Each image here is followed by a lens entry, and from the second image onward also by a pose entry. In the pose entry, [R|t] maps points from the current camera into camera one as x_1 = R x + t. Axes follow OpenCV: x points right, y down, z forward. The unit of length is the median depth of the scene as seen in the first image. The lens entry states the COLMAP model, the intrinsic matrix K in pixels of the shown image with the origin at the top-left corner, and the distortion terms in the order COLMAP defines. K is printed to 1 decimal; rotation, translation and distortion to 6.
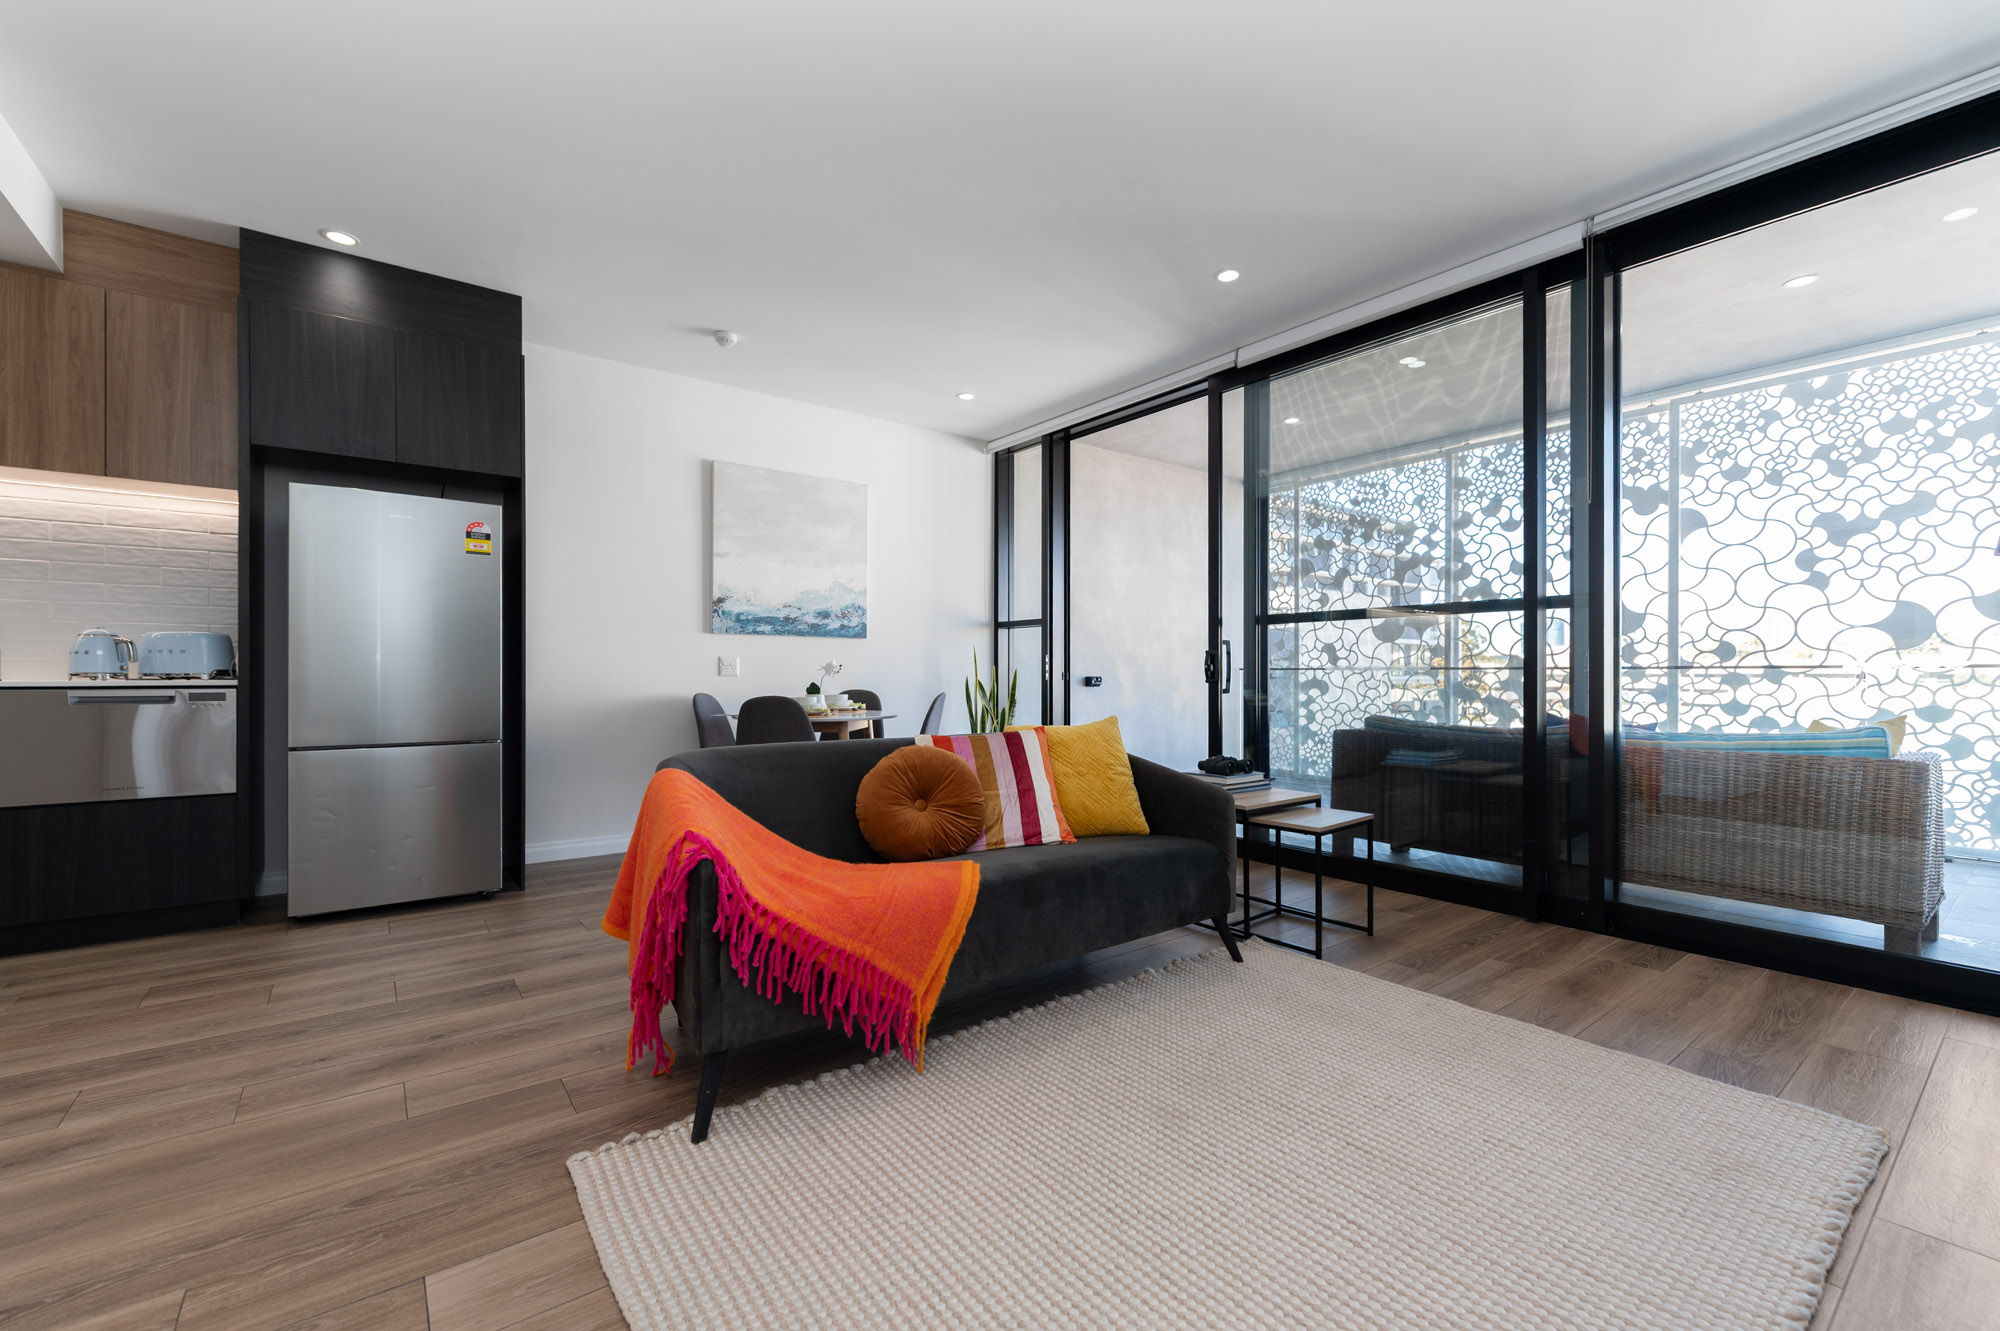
lens RADIAL K [[815.3, 0, 981.5], [0, 815.3, 676.4], [0, 0, 1]] dist [0.000938, -0.000723]
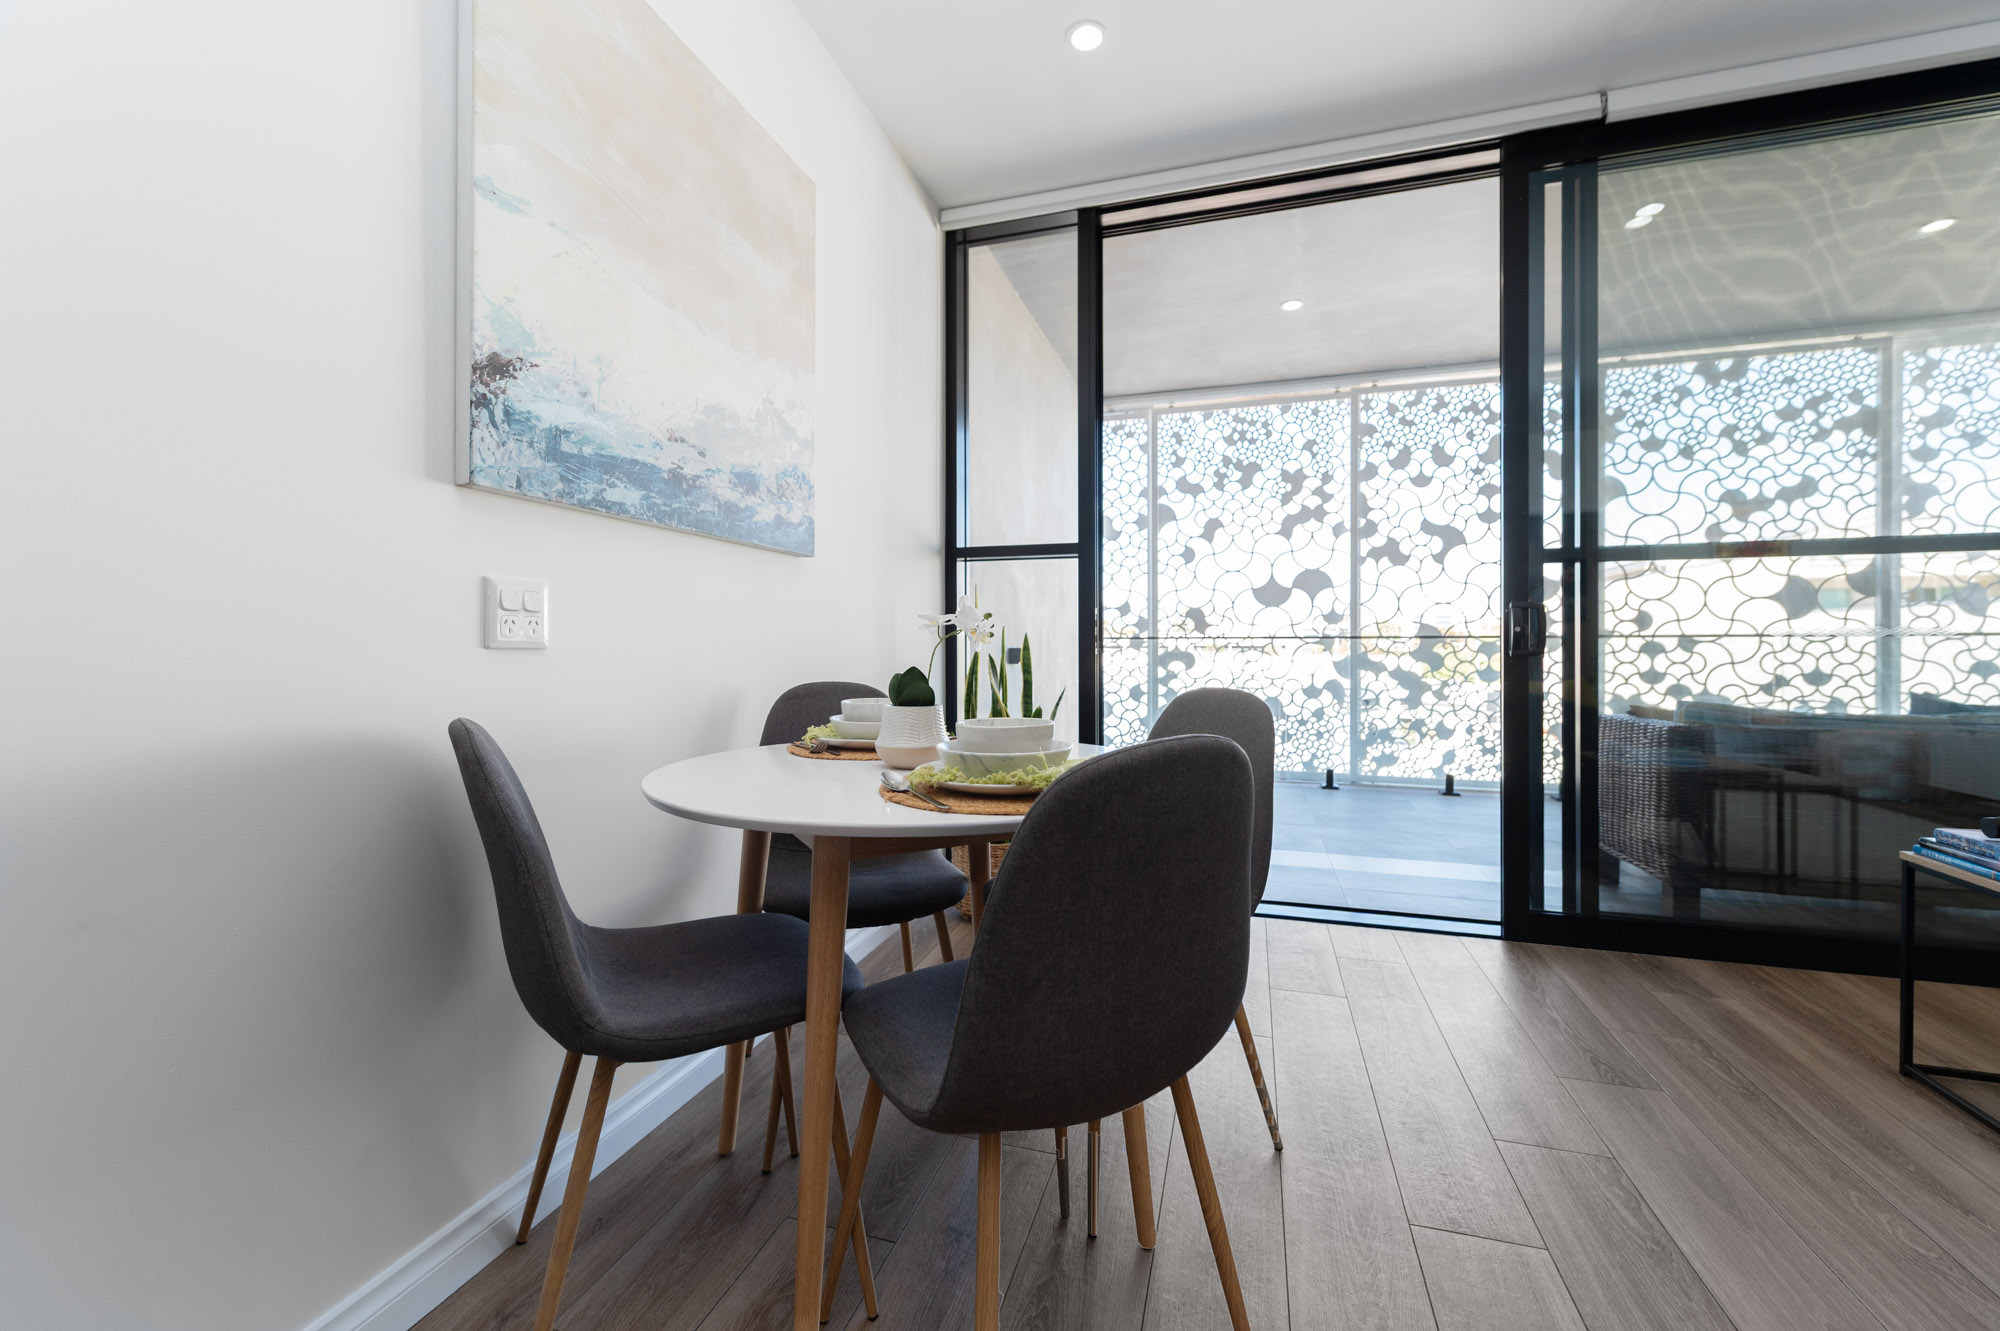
lens RADIAL K [[815.3, 0, 1007.7], [0, 815.3, 651.2], [0, 0, 1]] dist [0.000938, -0.000723]
pose [[0.814614, -0.006156, 0.579971, -0.316390], [0.004543, 0.999981, 0.004234, -0.000404], [-0.579986, -0.000815, 0.814626, 0.639791]]
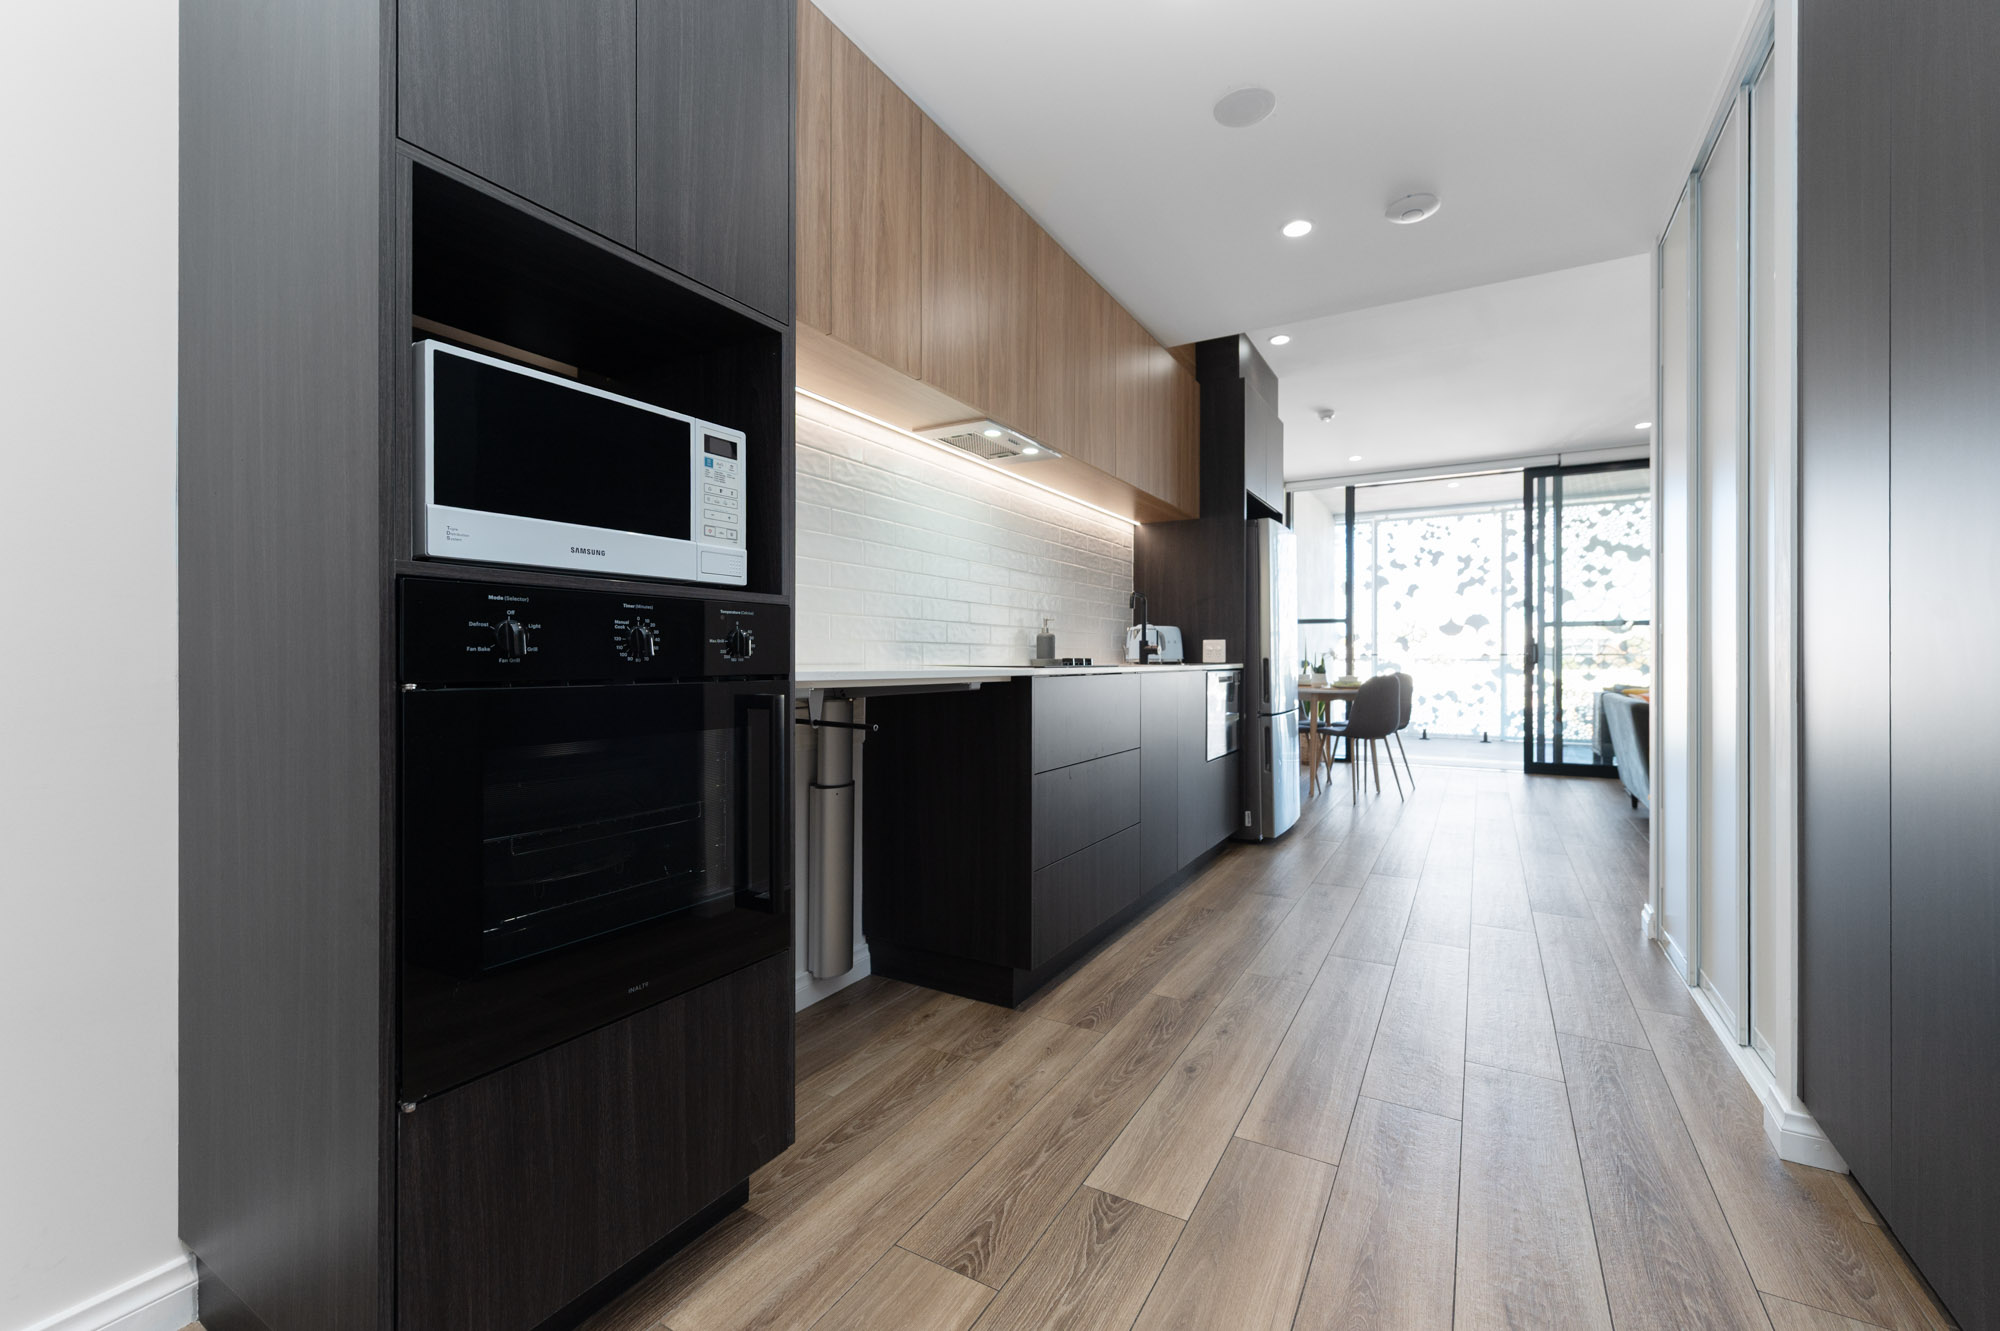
lens RADIAL K [[815.3, 0, 1009.3], [0, 815.3, 664.0], [0, 0, 1]] dist [0.000938, -0.000723]
pose [[0.927767, -0.003897, 0.373140, -1.066710], [0.002340, 0.999987, 0.004623, -0.002489], [-0.373153, -0.003416, 0.927764, -0.069234]]
